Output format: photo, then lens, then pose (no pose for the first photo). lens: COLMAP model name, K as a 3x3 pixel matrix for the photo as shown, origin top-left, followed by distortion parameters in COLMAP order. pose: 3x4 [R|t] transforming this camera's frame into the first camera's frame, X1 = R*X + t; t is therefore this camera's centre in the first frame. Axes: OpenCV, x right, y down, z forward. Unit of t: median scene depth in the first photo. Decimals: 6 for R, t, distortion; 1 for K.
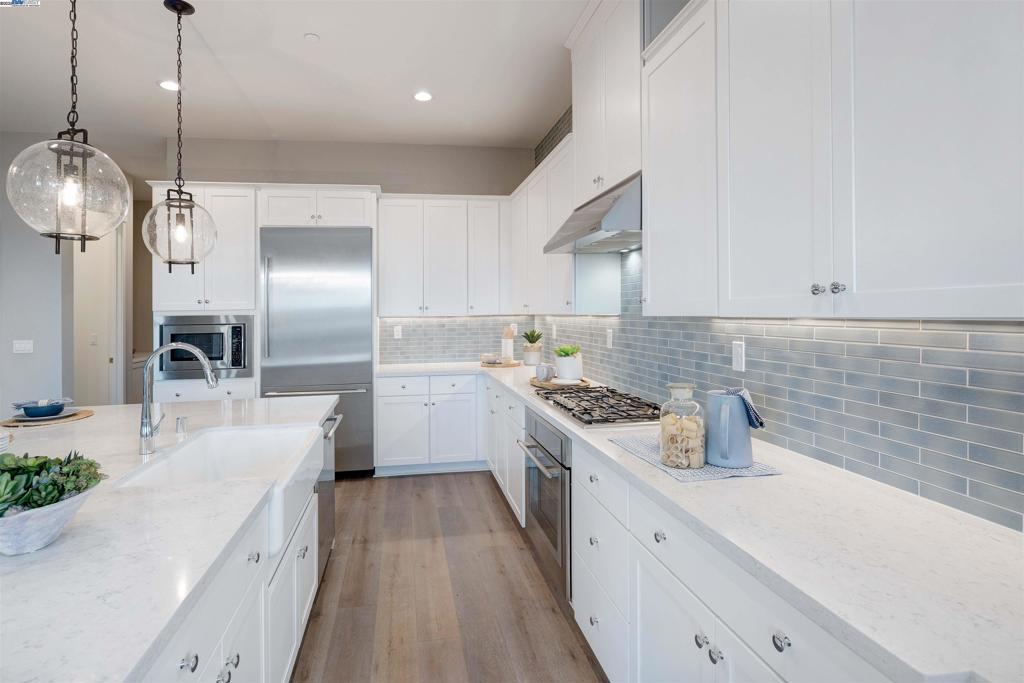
lens RADIAL K [[486.9, 0, 470.0], [0, 486.9, 305.4], [0, 0, 1]] dist [0.005598, -0.000702]
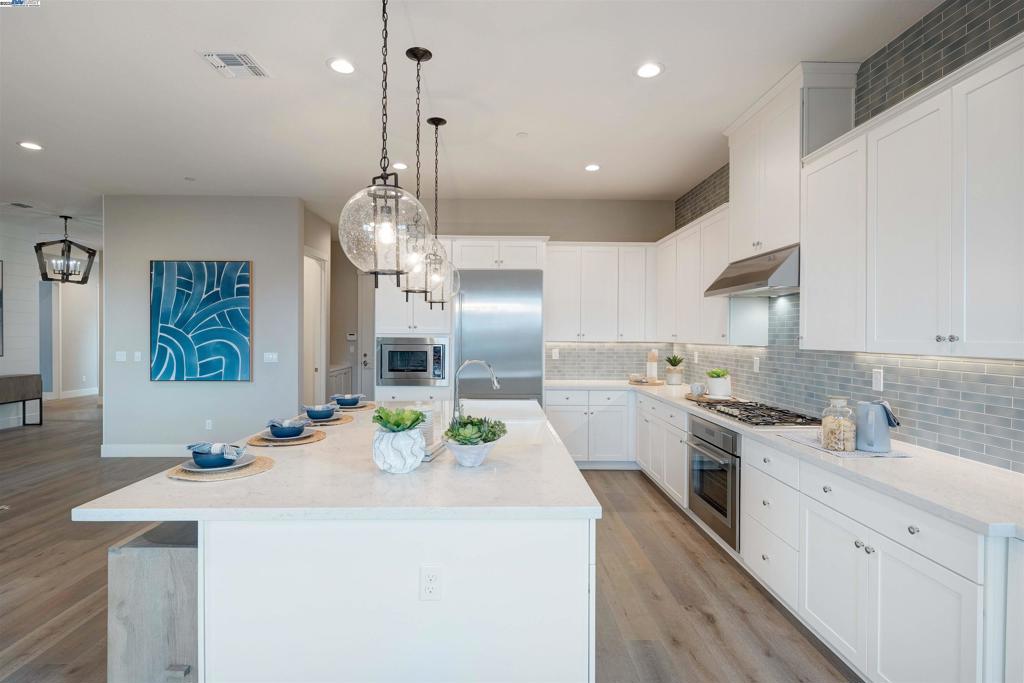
lens RADIAL K [[508.9, 0, 458.3], [0, 508.9, 323.0], [0, 0, 1]] dist [0.008389, -0.003792]
pose [[0.988949, 0.016936, -0.147287, -0.301469], [-0.017215, 0.999852, -0.000615, -0.026432], [0.147254, 0.003144, 0.989094, -0.443689]]
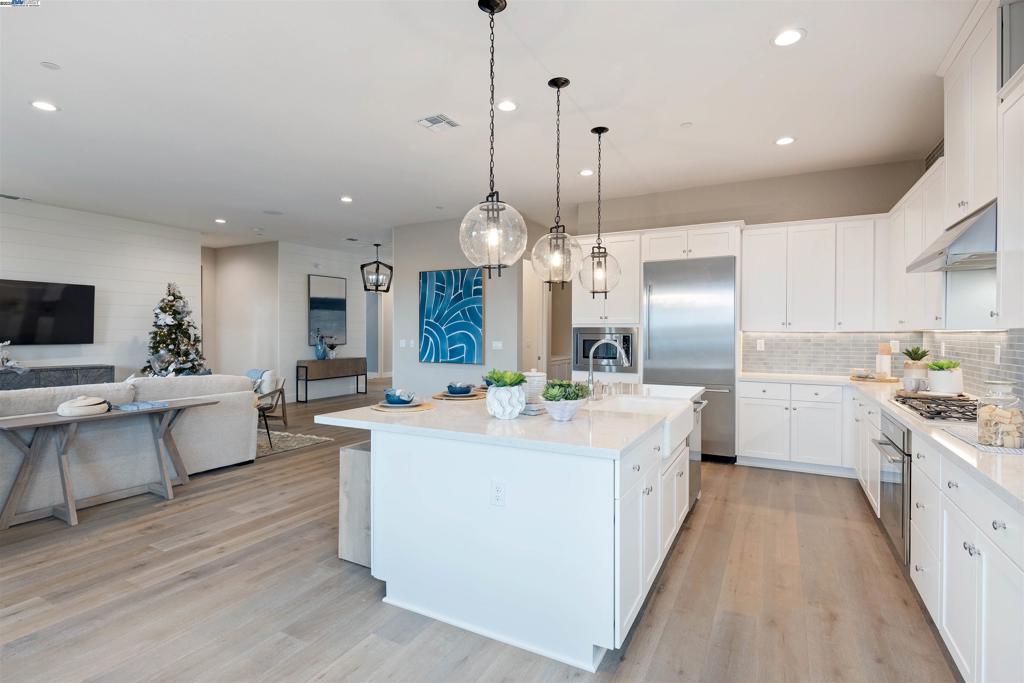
lens RADIAL K [[508.9, 0, 469.3], [0, 508.9, 321.8], [0, 0, 1]] dist [0.008389, -0.003792]
pose [[0.766347, 0.006095, -0.642399, 0.141557], [-0.010802, 0.999936, -0.003399, 0.018119], [0.642337, 0.009544, 0.766363, -0.519326]]
